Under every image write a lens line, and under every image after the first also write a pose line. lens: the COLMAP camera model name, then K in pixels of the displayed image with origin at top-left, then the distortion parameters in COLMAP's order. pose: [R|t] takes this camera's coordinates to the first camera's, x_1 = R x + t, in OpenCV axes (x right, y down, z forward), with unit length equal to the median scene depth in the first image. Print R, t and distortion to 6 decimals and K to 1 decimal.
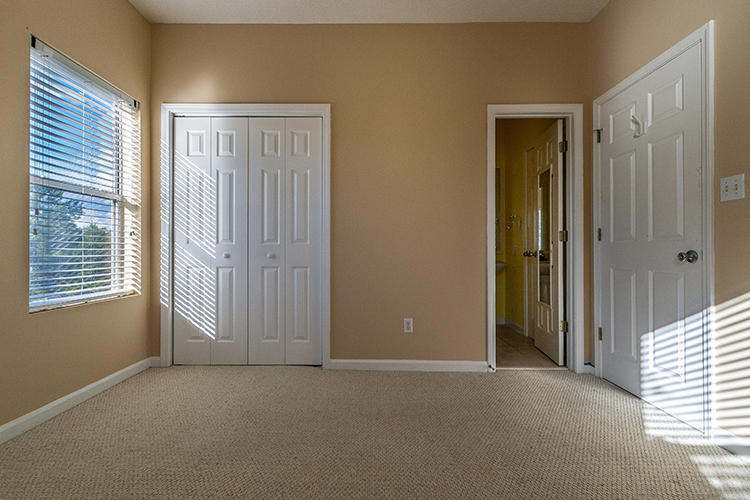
lens RADIAL K [[350.2, 0, 369.0], [0, 350.2, 248.6], [0, 0, 1]] dist [-0.000825, -0.000208]
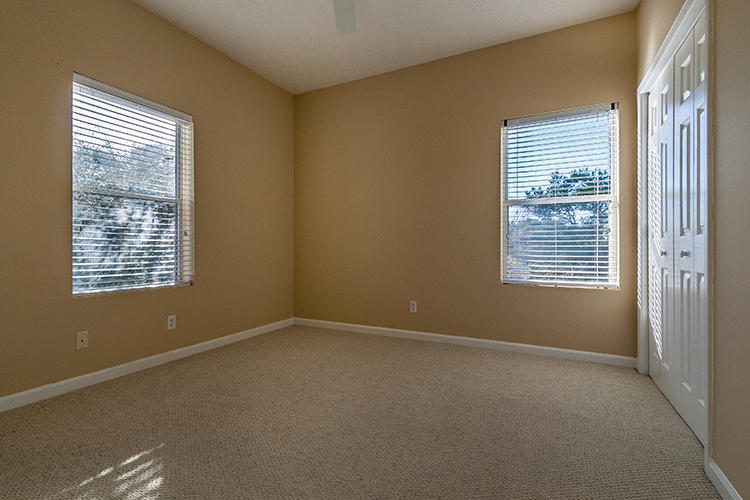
lens RADIAL K [[350.2, 0, 369.0], [0, 350.2, 248.6], [0, 0, 1]] dist [-0.000825, -0.000208]
pose [[-0.444389, -0.000491, -0.895834, 0.590910], [0.005407, 0.999980, -0.003230, 0.009906], [0.895818, -0.006280, -0.444377, 0.809217]]
